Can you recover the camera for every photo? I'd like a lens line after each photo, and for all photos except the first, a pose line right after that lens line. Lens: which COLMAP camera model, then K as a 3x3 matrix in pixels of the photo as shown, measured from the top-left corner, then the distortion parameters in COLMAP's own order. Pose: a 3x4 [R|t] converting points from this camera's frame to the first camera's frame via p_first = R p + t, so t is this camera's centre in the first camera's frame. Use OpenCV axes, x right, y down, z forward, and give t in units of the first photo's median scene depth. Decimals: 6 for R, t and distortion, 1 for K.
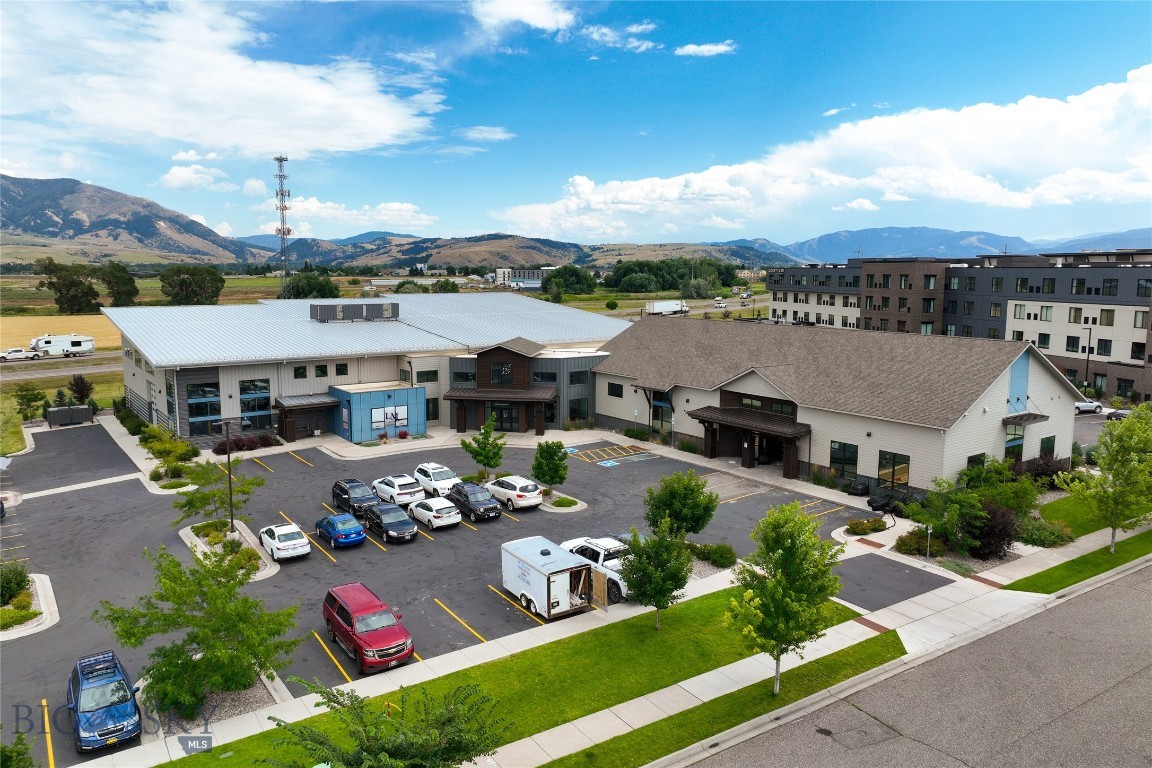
lens RADIAL K [[816.4, 0, 576.0], [0, 816.4, 384.0], [0, 0, 1]] dist [0.002522, 0.009979]
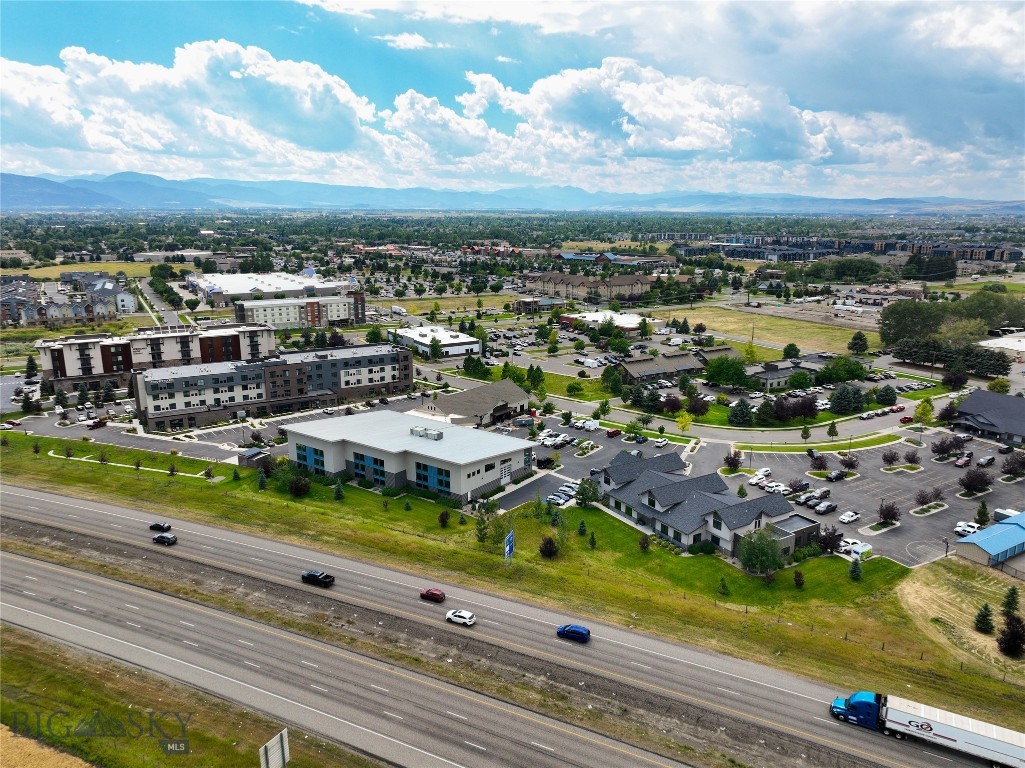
lens RADIAL K [[739.5, 0, 513.3], [0, 739.5, 359.6], [0, 0, 1]] dist [-0.003298, 0.001559]
pose [[-0.287562, -0.188229, 0.939083, -2.755964], [0.136204, 0.962496, 0.234629, -0.908910], [-0.948028, 0.195377, -0.251140, 1.535025]]
